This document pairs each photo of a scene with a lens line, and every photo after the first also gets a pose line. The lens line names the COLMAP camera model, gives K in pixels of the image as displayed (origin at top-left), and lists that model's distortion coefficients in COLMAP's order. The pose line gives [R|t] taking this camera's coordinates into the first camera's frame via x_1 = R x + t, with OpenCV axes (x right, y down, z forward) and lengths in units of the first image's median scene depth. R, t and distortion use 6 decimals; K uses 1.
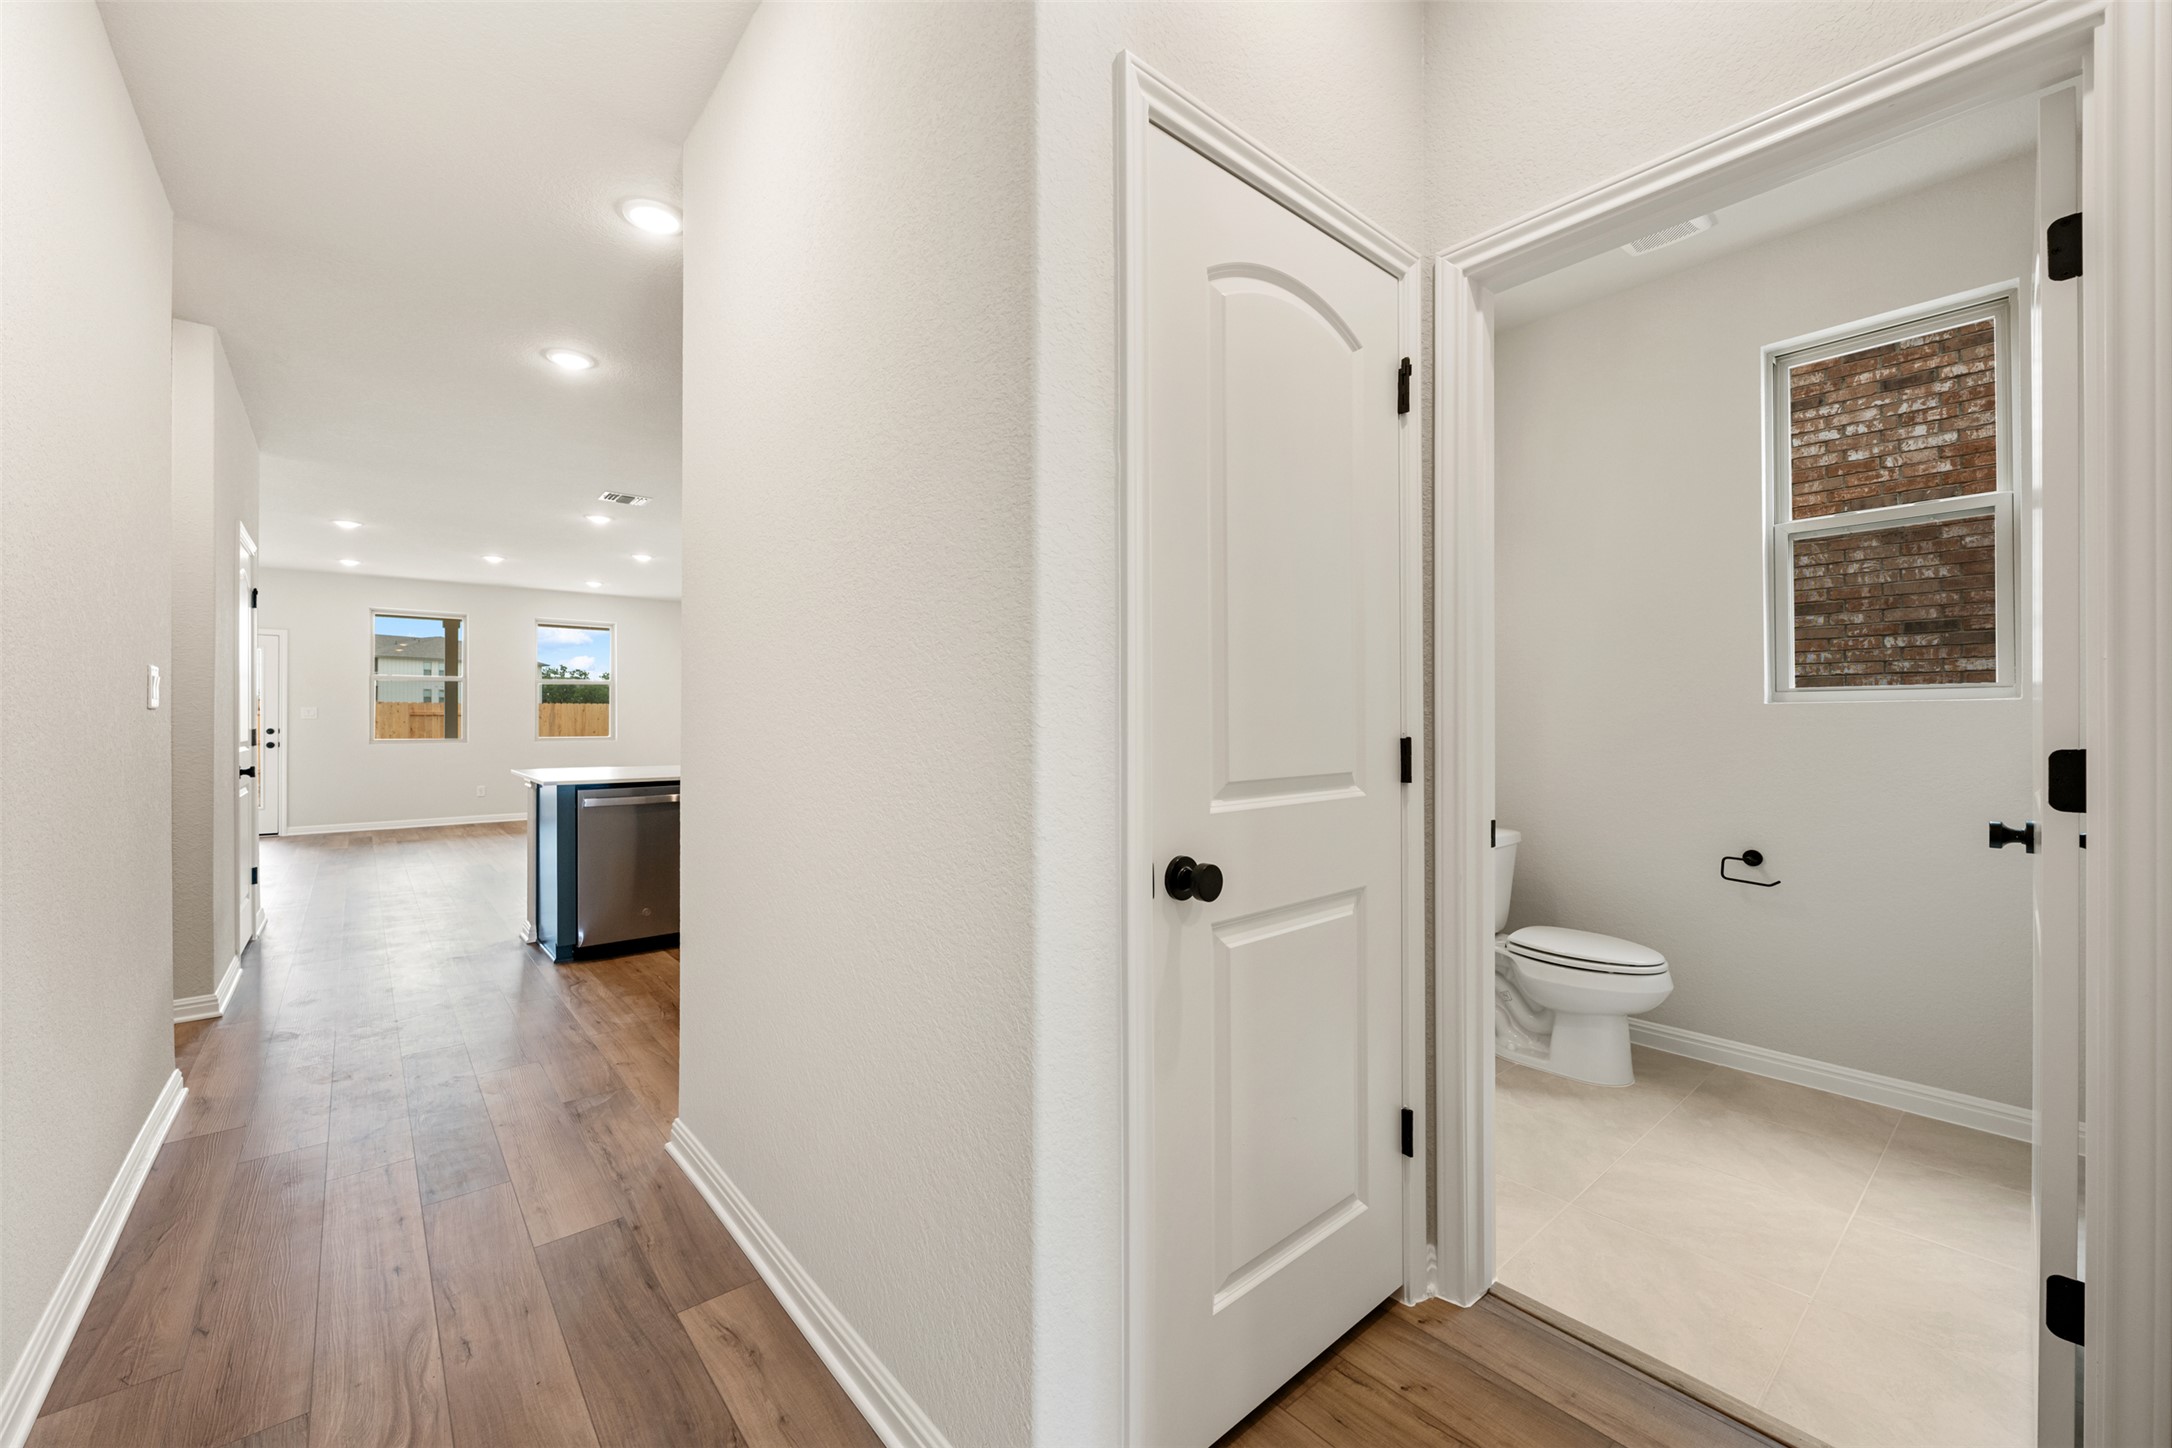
lens RADIAL K [[858.3, 0, 1083.5], [0, 858.3, 718.7], [0, 0, 1]] dist [-0.000075, 0.000079]
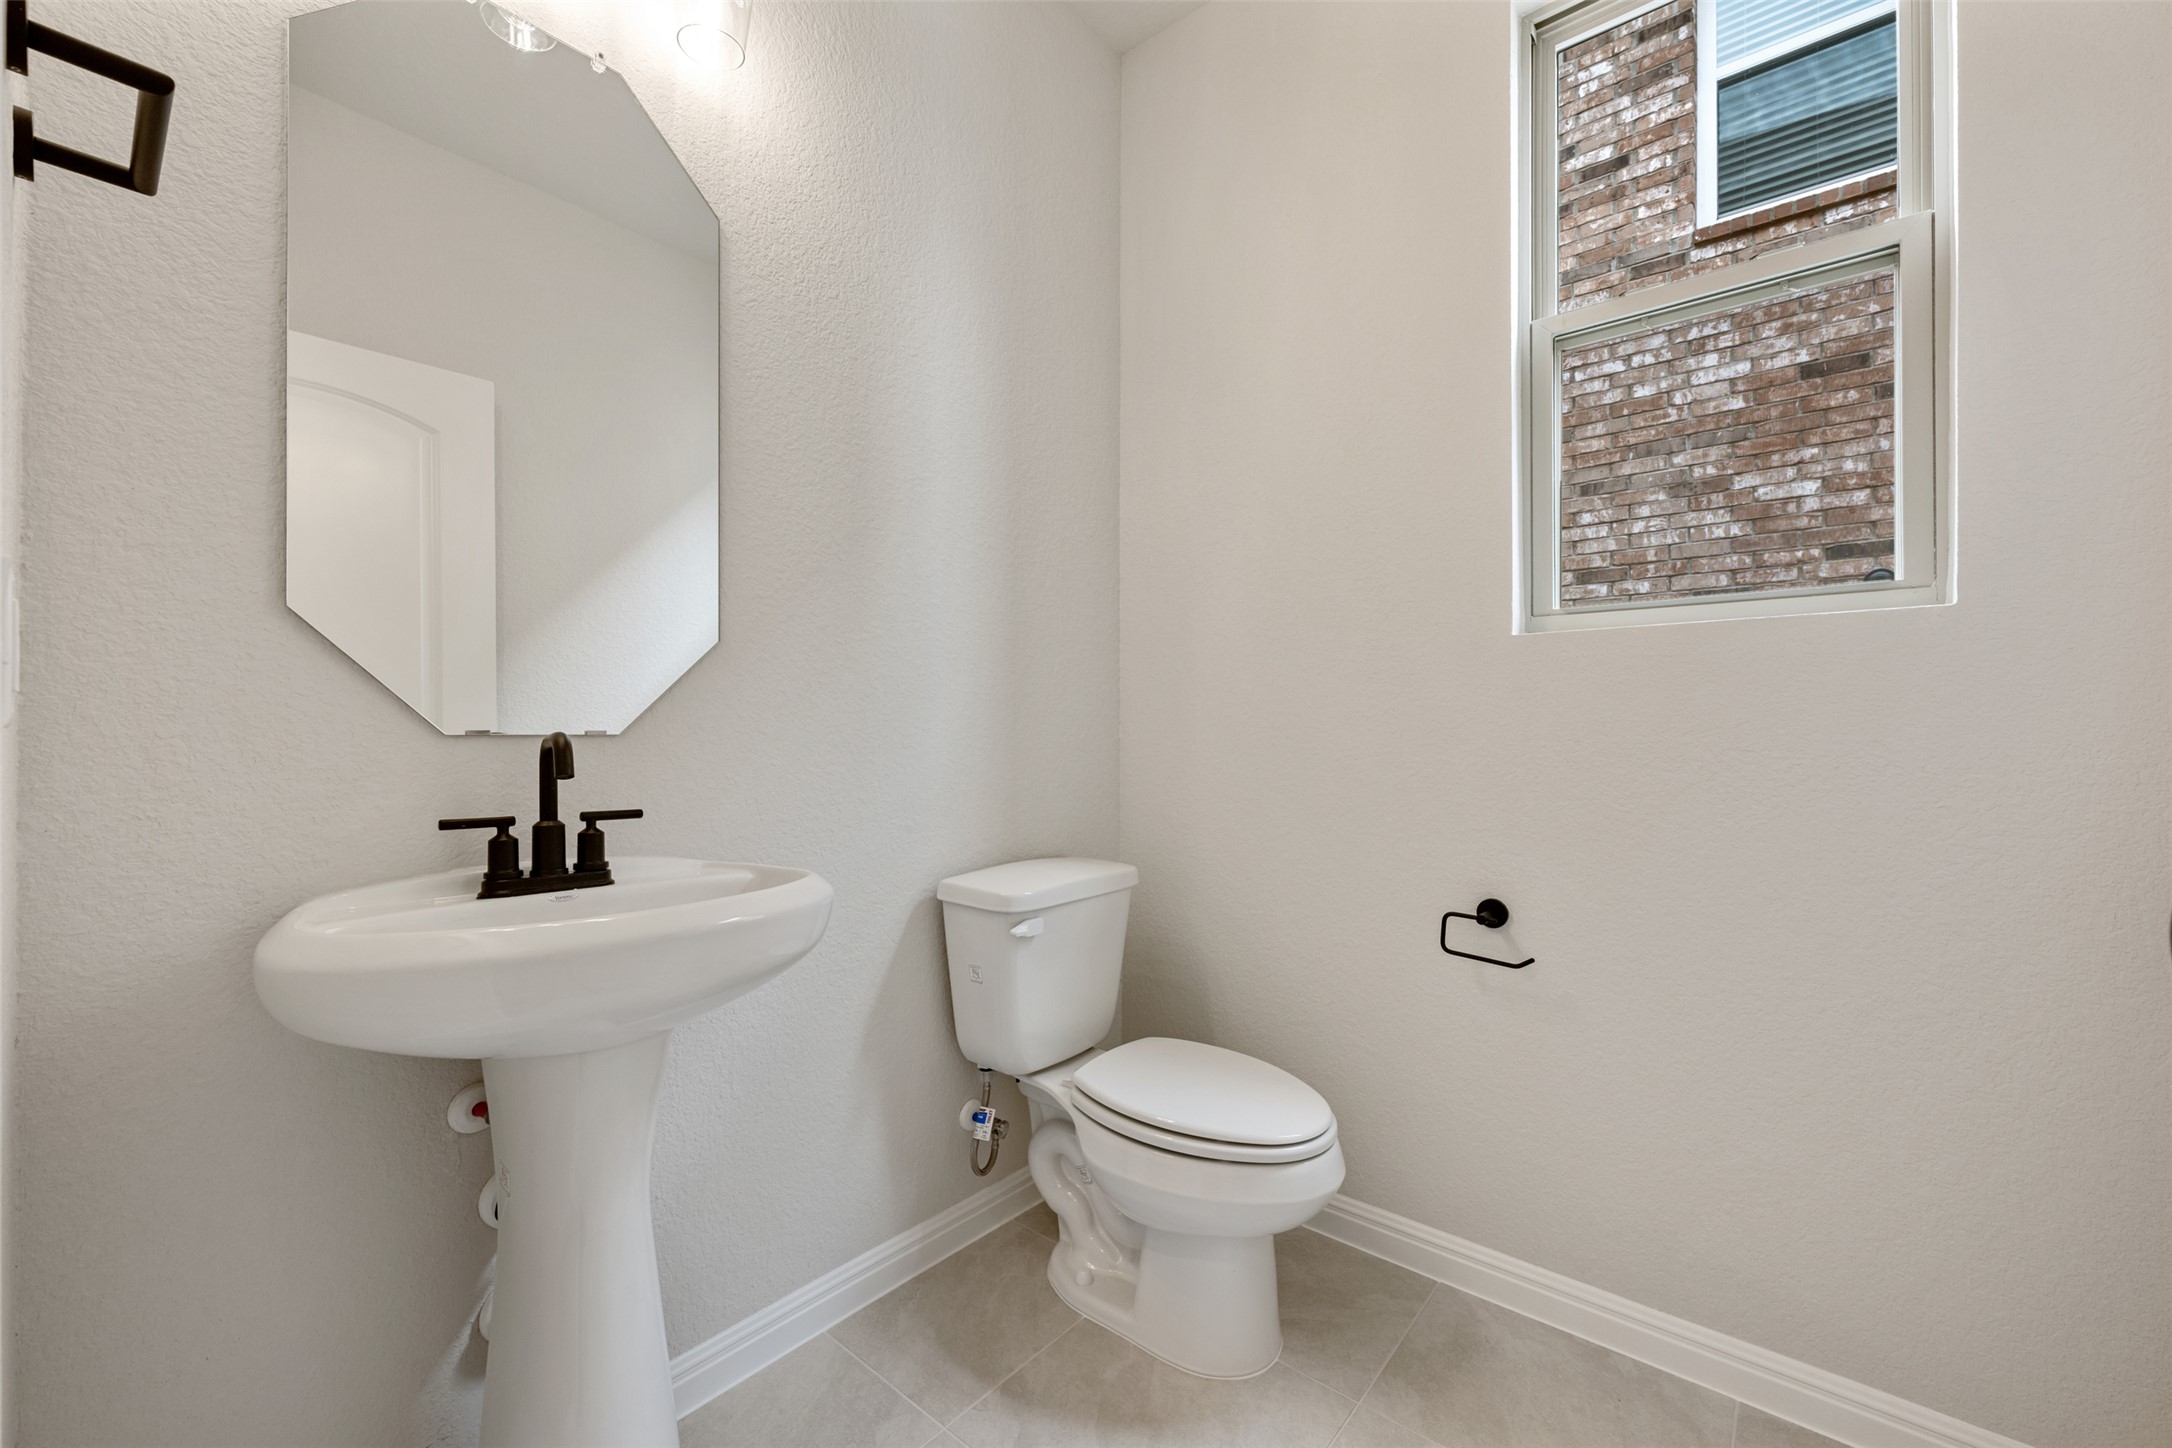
lens RADIAL K [[864.1, 0, 1086.2], [0, 864.1, 738.1], [0, 0, 1]] dist [-0.001274, 0.000099]
pose [[0.985507, 0.002221, 0.169623, 0.233749], [-0.003206, 0.999980, 0.005534, 0.025648], [-0.169607, -0.005998, 0.985494, 0.271625]]
